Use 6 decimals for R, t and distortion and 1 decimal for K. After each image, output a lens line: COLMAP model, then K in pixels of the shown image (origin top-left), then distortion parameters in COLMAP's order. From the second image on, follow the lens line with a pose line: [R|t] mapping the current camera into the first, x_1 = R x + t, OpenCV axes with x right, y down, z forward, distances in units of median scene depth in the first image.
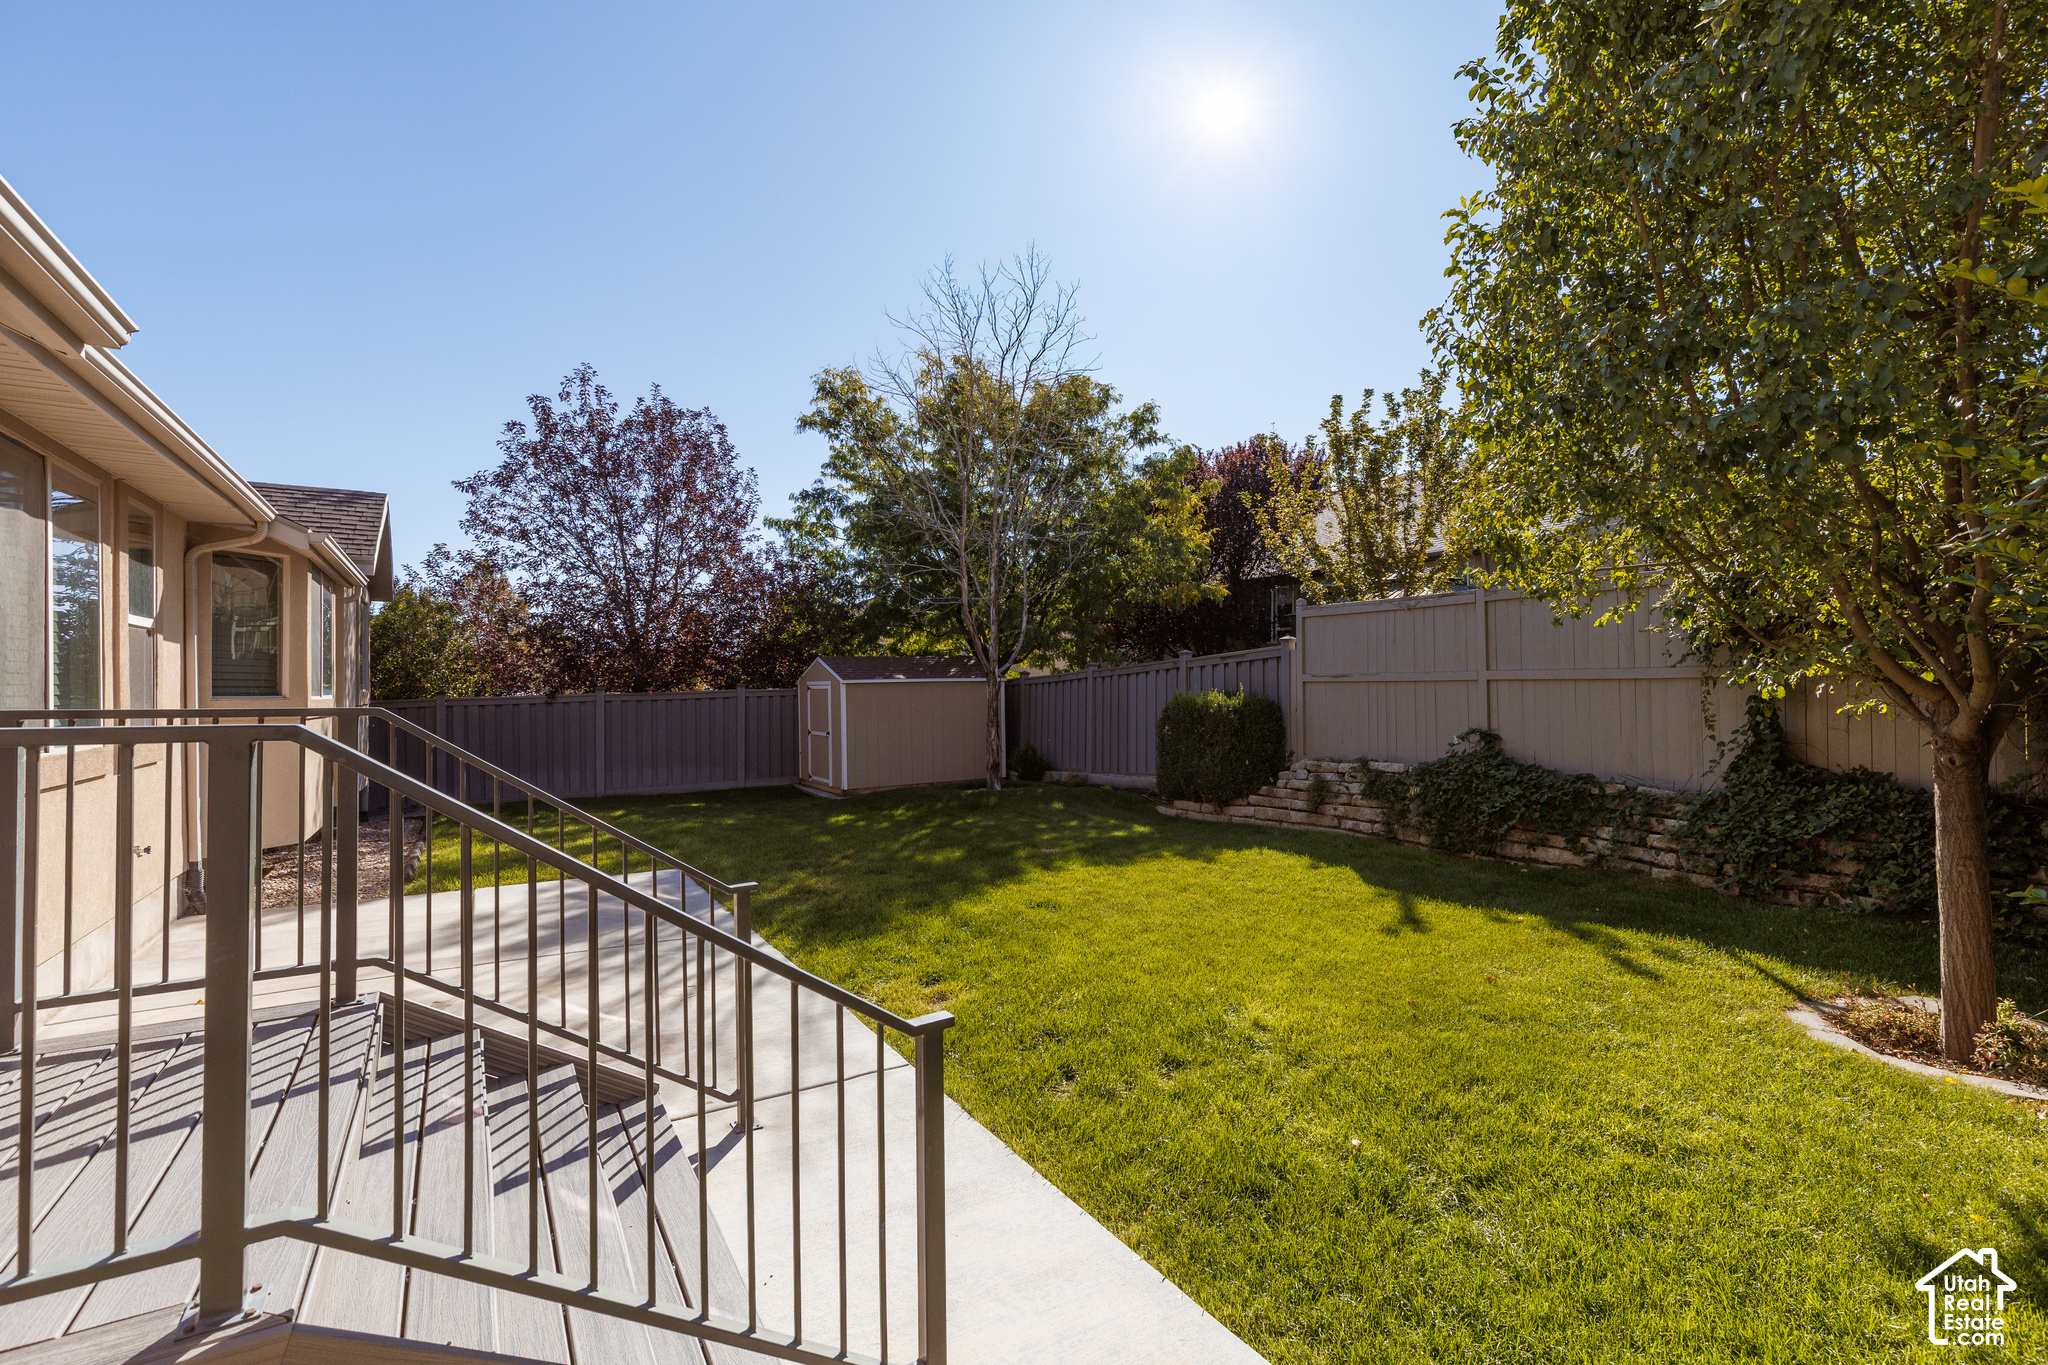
lens RADIAL K [[912.9, 0, 1026.8], [0, 912.9, 677.1], [0, 0, 1]] dist [0.001240, -0.000376]
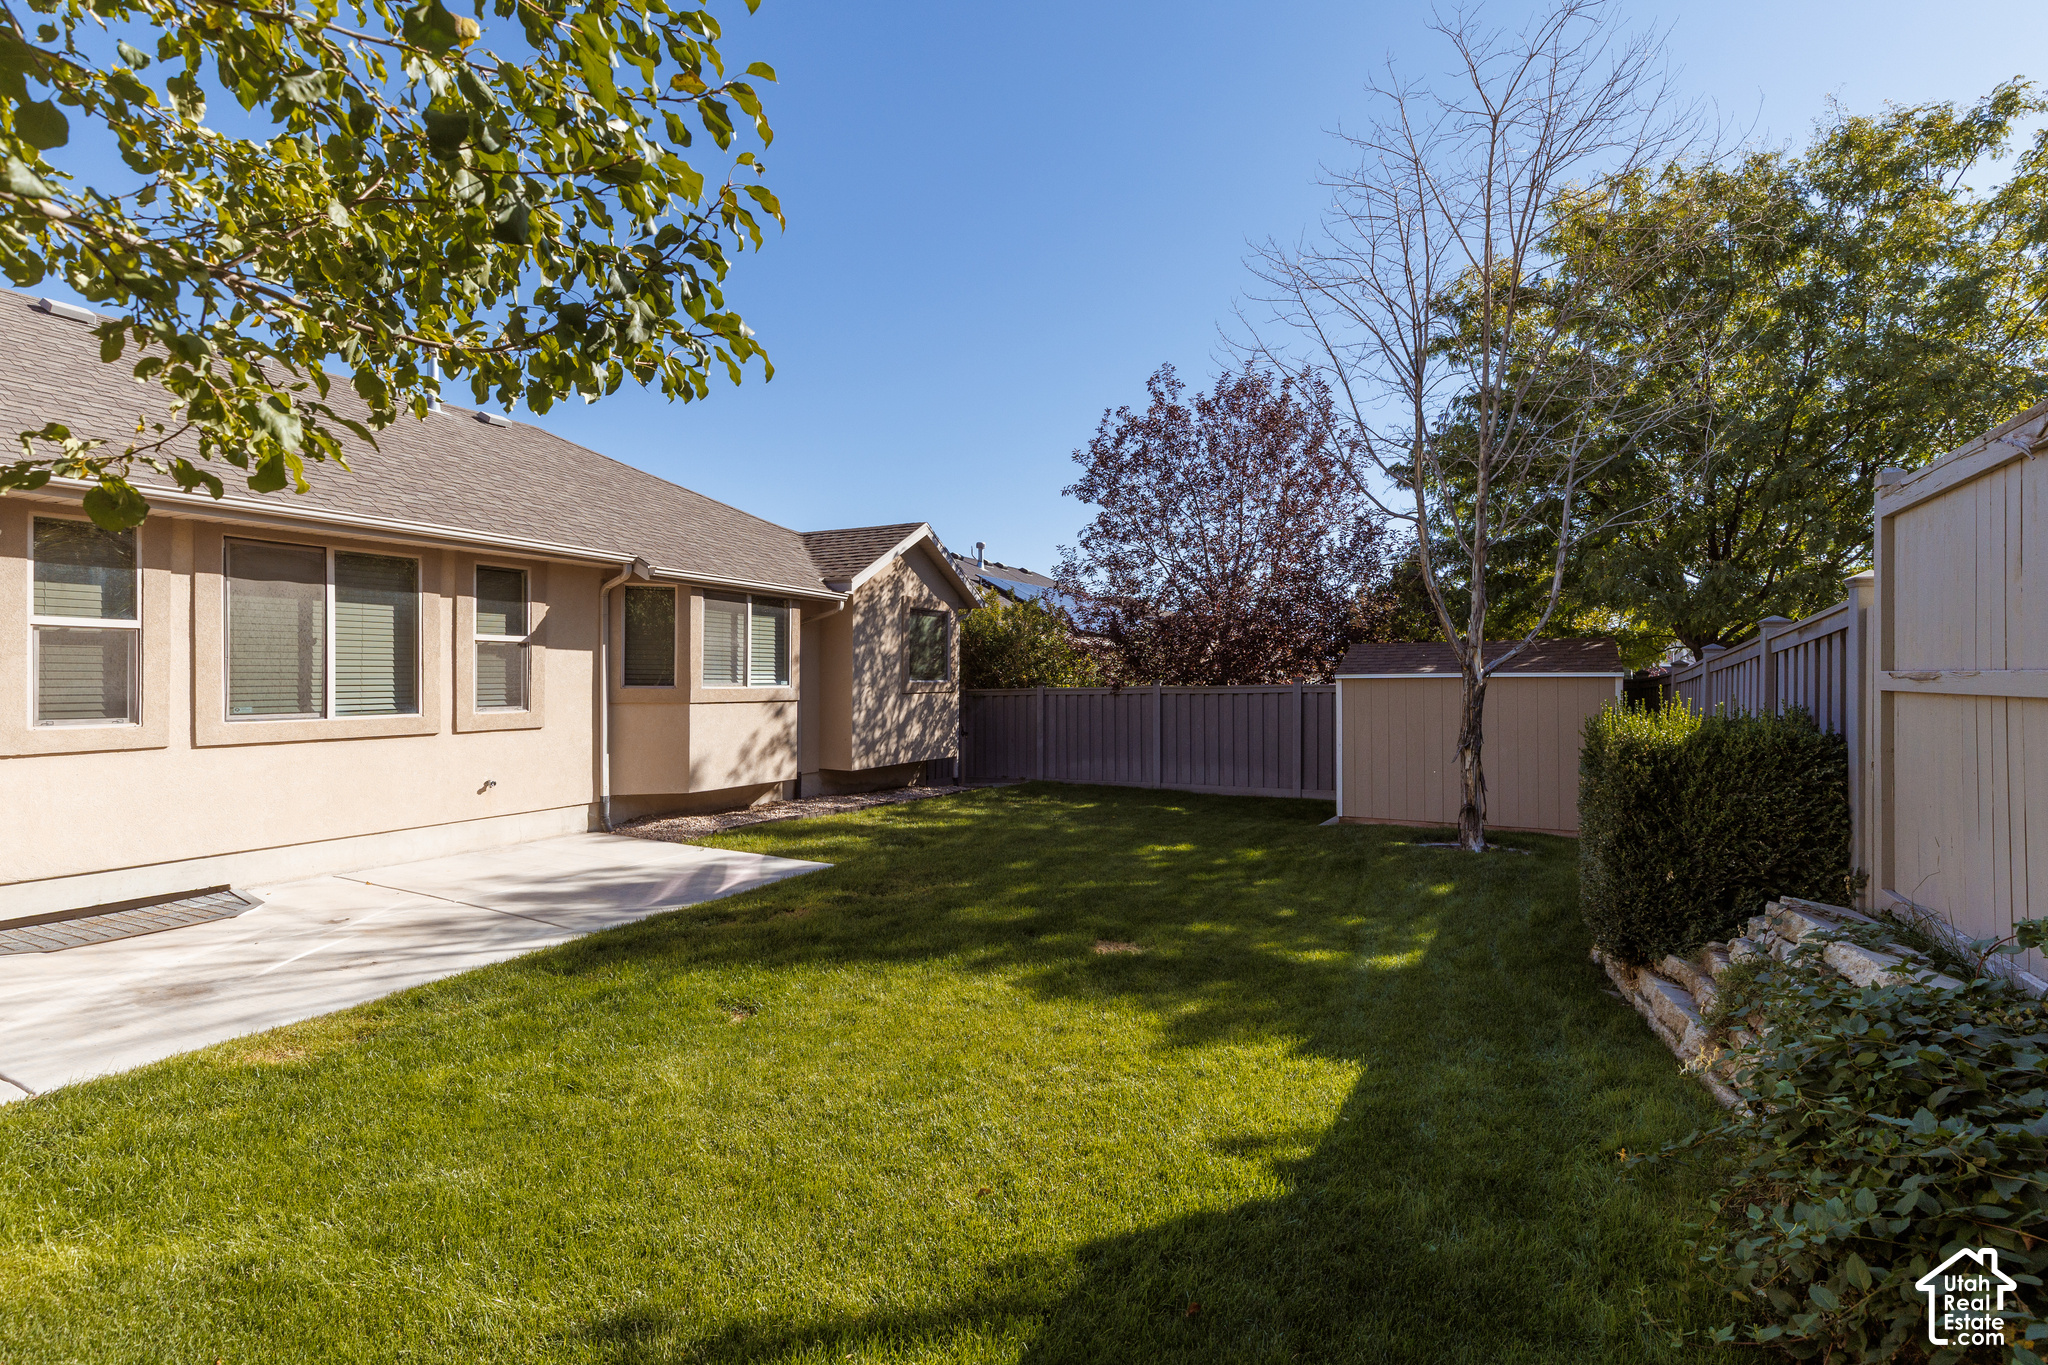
lens RADIAL K [[912.9, 0, 1026.8], [0, 912.9, 677.1], [0, 0, 1]] dist [0.001240, -0.000376]
pose [[0.480615, 0.004494, -0.876920, 0.334662], [0.002894, 0.999973, 0.006710, 0.000141], [0.876927, -0.005763, 0.480589, 0.375139]]
